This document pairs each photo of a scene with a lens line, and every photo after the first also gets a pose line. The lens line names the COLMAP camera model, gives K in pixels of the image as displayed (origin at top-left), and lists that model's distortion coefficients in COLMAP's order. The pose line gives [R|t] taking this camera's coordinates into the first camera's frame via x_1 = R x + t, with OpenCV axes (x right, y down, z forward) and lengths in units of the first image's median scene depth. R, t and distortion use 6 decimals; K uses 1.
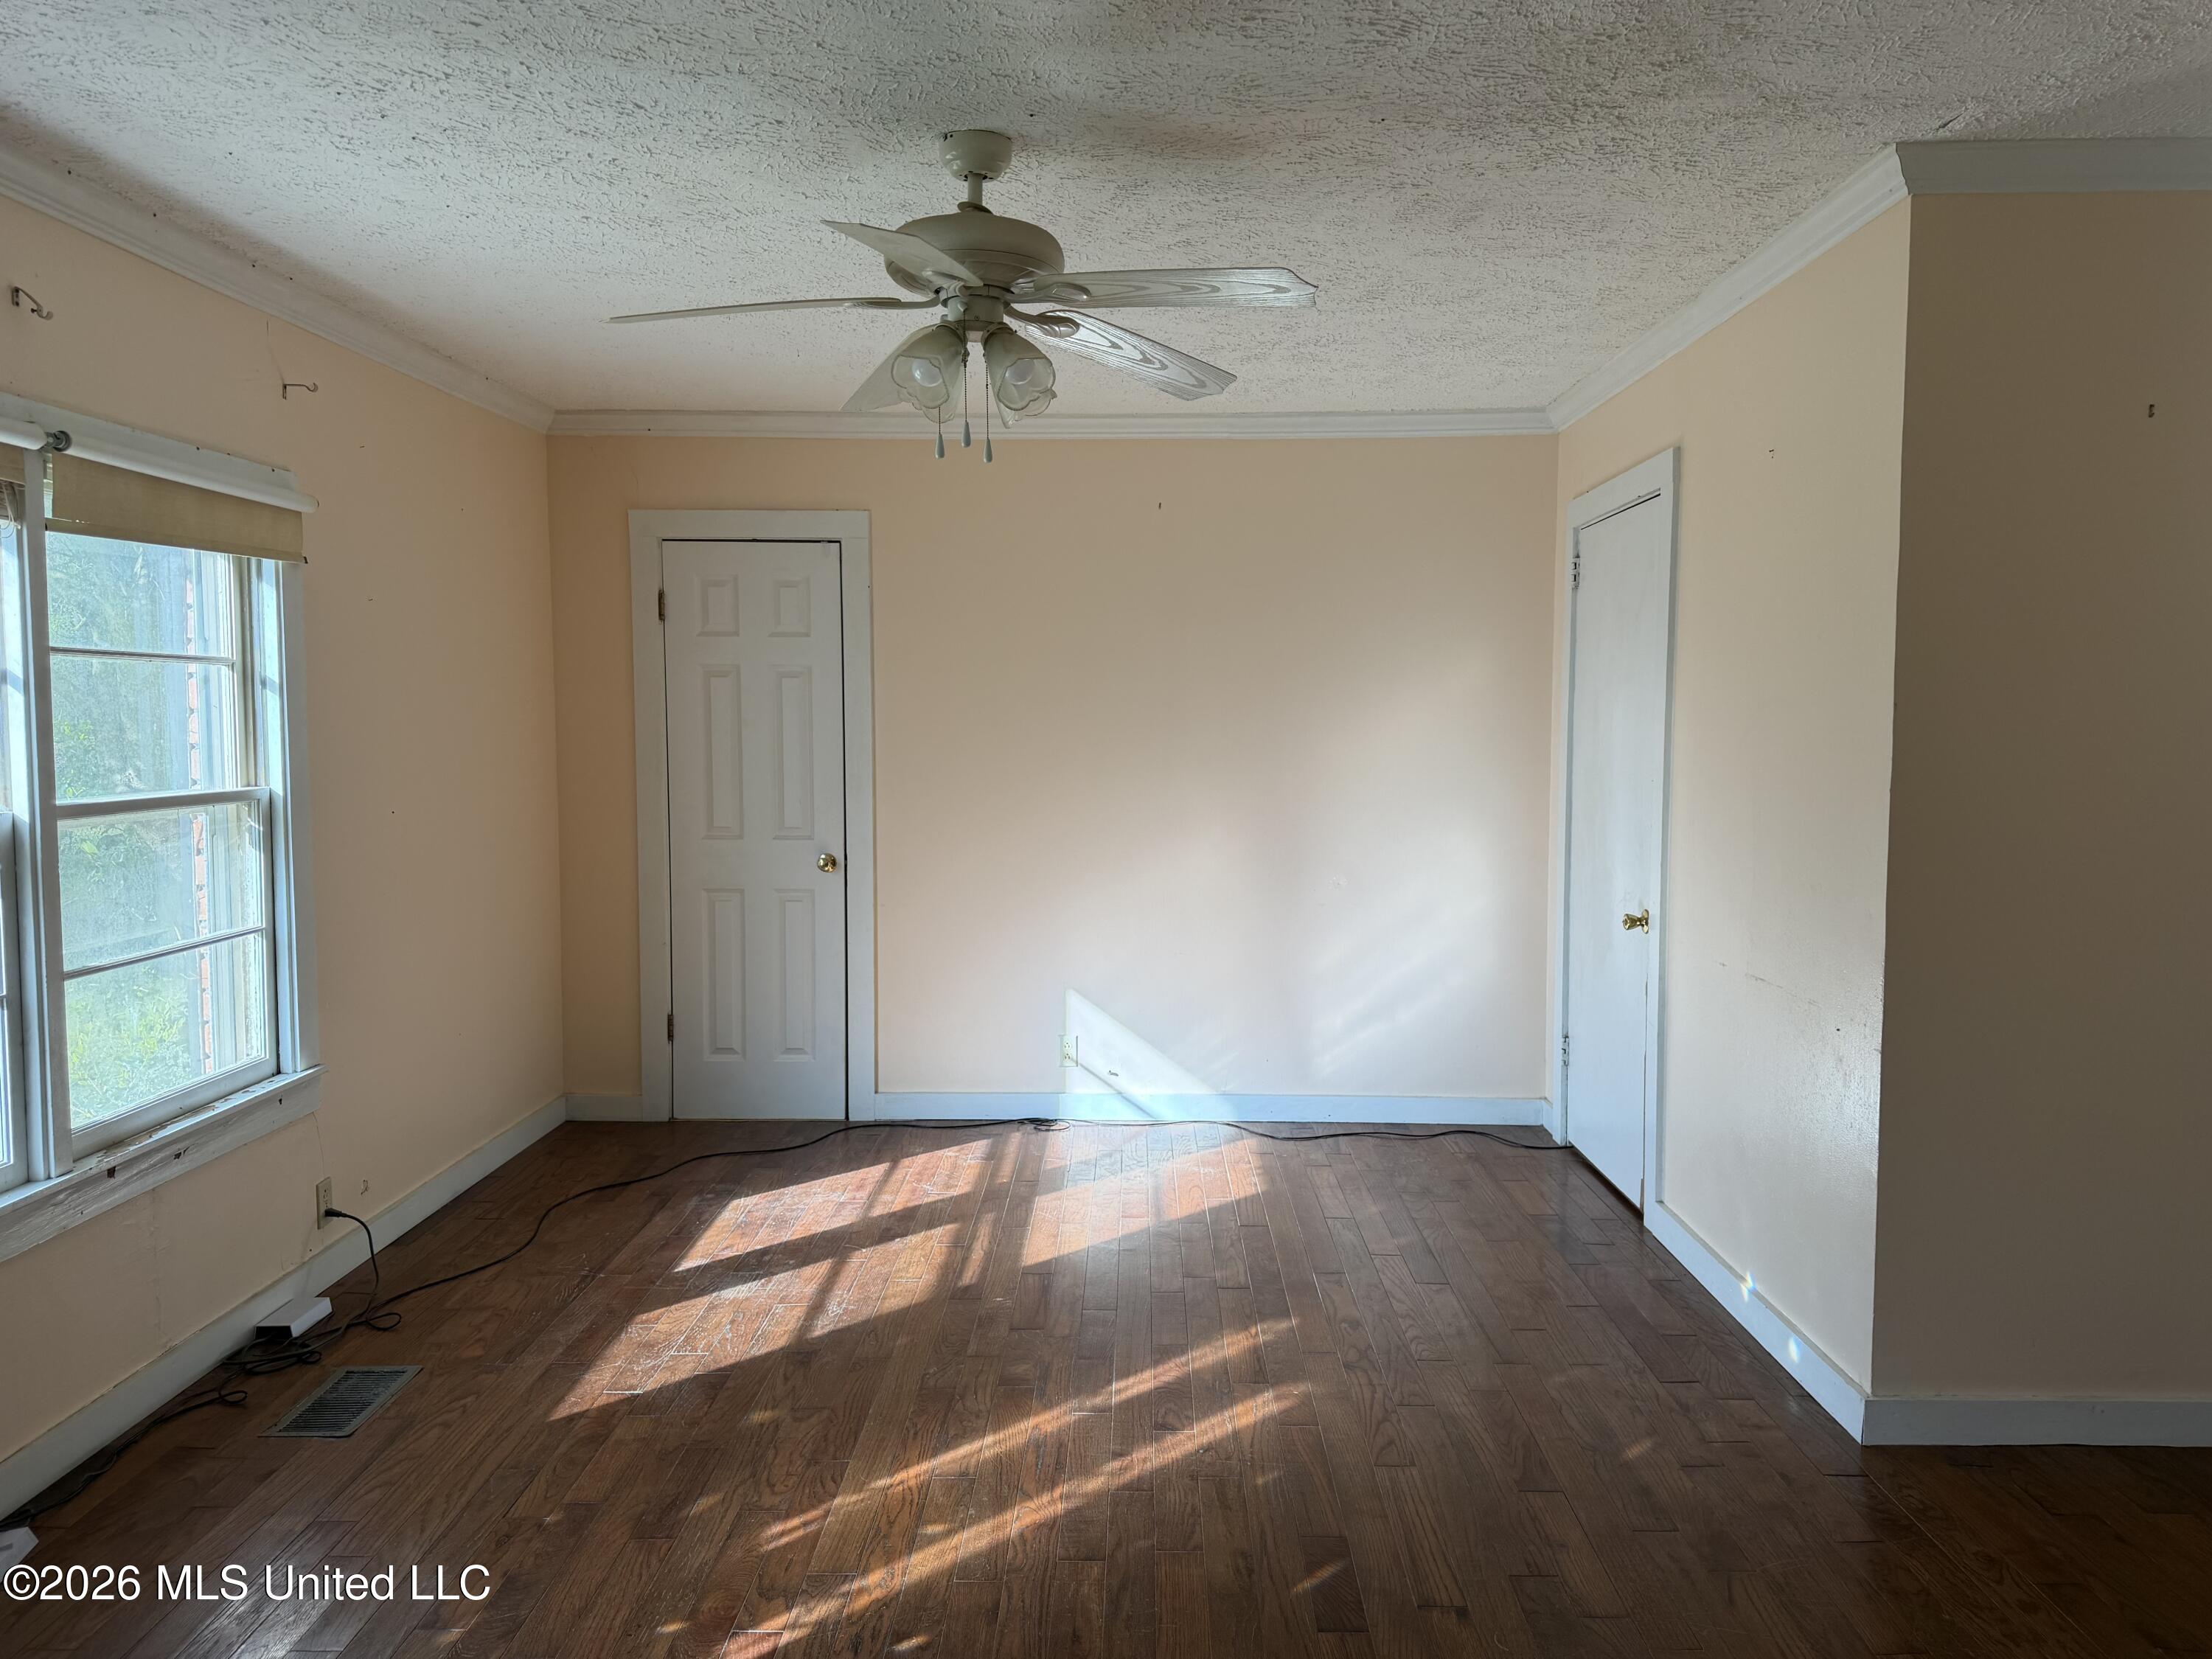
lens RADIAL K [[1571.5, 0, 1106.0], [0, 1571.5, 829.5], [0, 0, 1]] dist [0.140312, -0.184334]
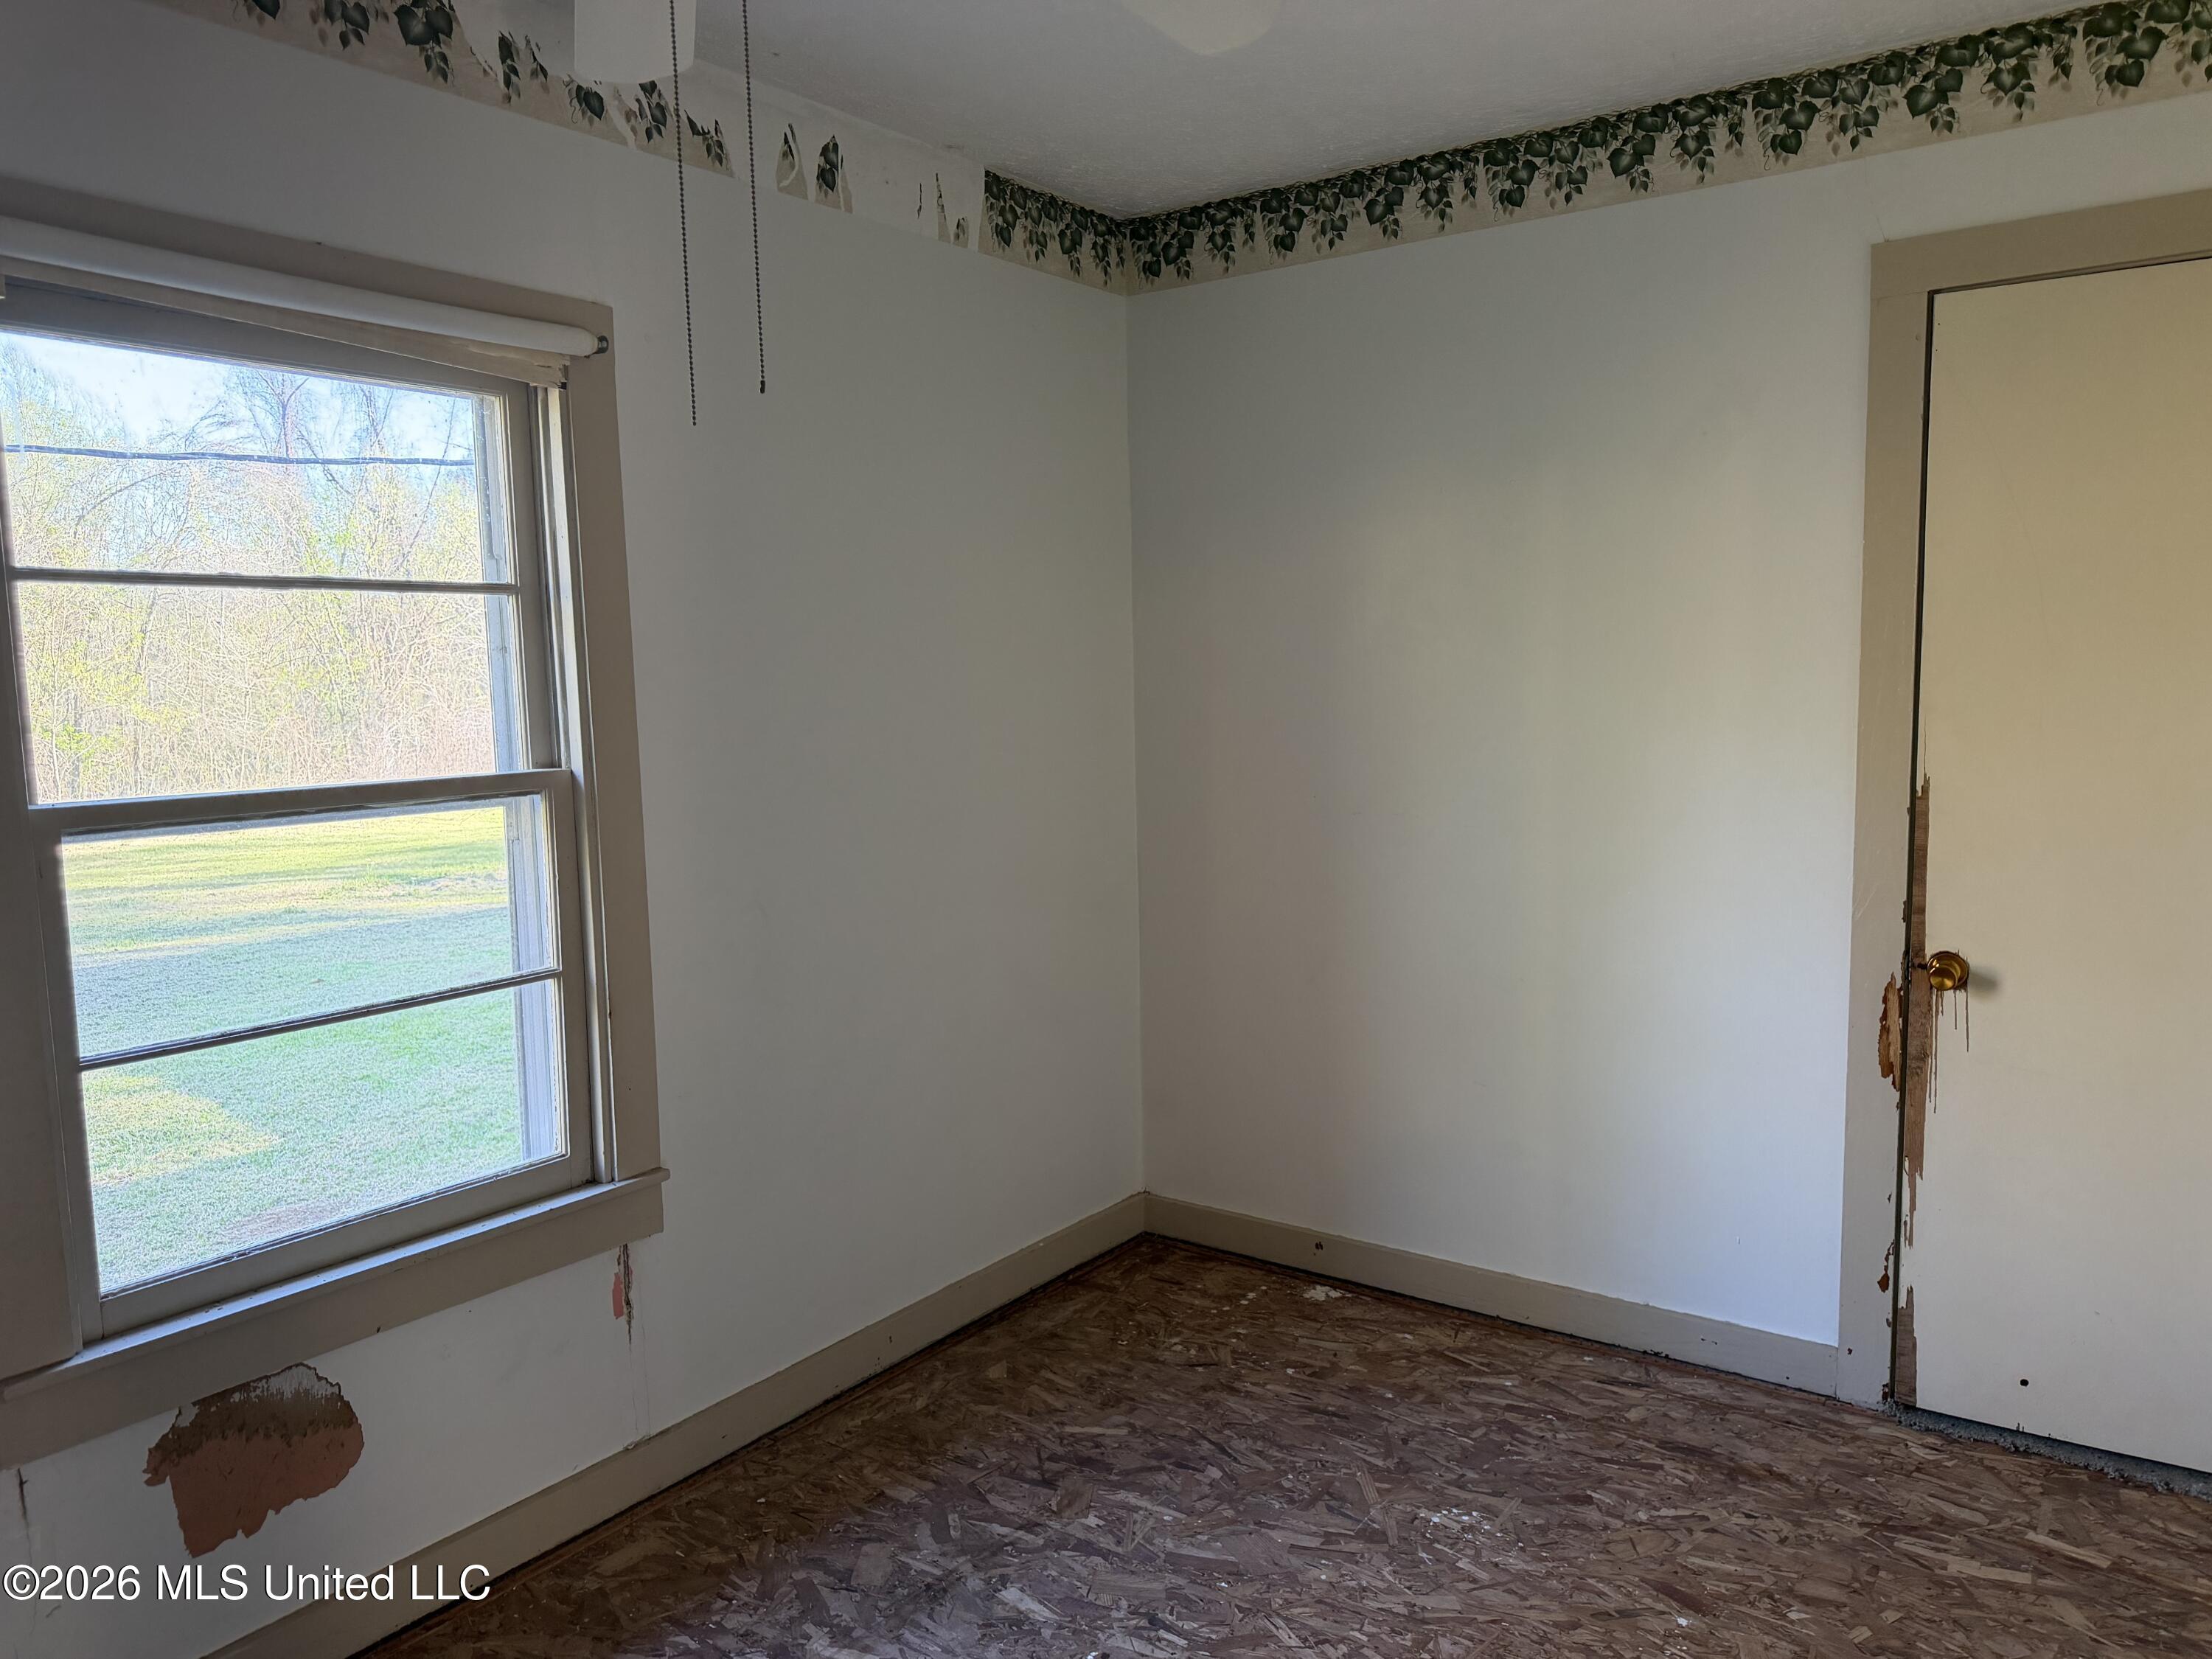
lens RADIAL K [[1571.5, 0, 1106.0], [0, 1571.5, 829.5], [0, 0, 1]] dist [0.140312, -0.184334]
pose [[0.817248, 0.041288, -0.574806, 0.065911], [-0.016648, 0.998705, 0.048067, -0.036800], [0.576046, -0.029714, 0.816877, 0.575483]]
